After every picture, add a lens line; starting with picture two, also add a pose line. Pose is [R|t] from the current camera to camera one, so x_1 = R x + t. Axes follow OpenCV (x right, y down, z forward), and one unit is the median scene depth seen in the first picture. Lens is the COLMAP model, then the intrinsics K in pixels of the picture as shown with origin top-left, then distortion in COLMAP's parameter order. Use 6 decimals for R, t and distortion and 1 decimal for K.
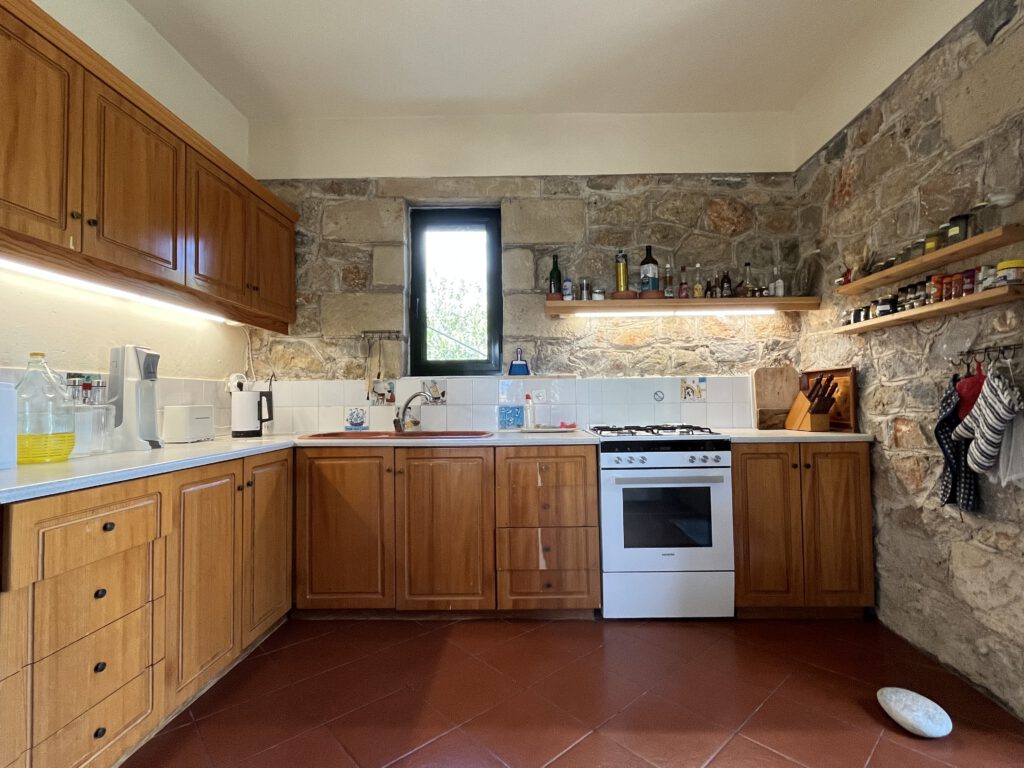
lens RADIAL K [[518.0, 0, 512.0], [0, 518.0, 384.0], [0, 0, 1]] dist [-0.000366, -0.000019]
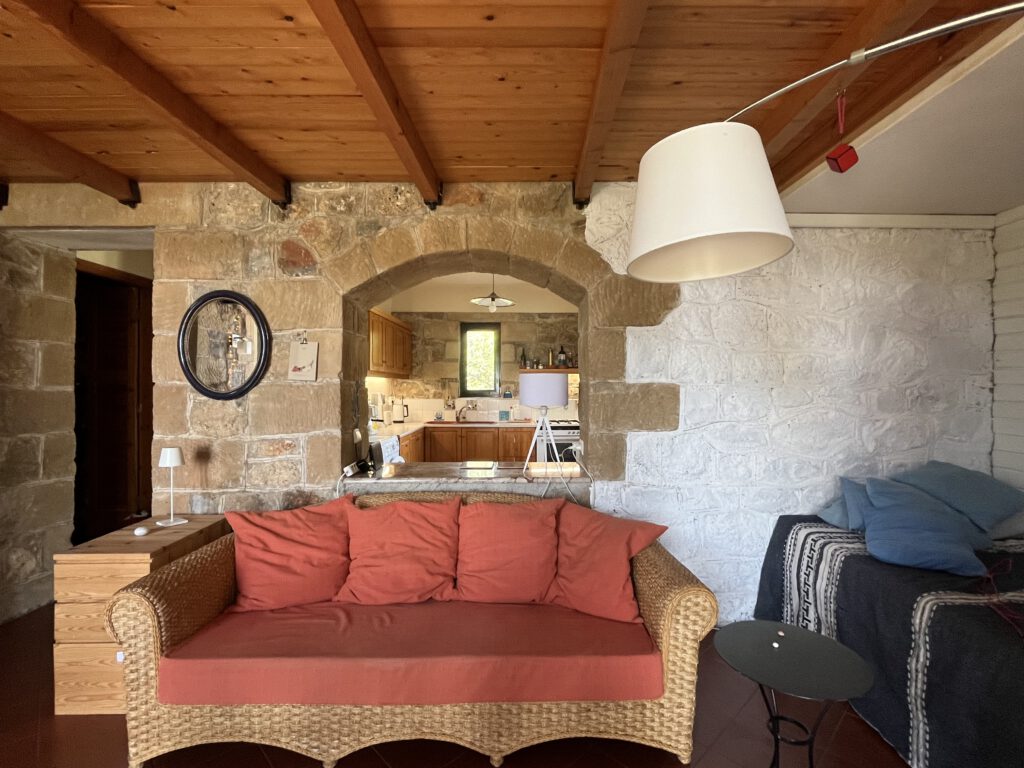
lens RADIAL K [[518.0, 0, 512.0], [0, 518.0, 384.0], [0, 0, 1]] dist [-0.000366, -0.000019]
pose [[0.999782, 0.011019, 0.017733, -0.009674], [-0.011592, 0.999403, 0.032542, -0.156190], [-0.017364, -0.032741, 0.999313, -1.347509]]
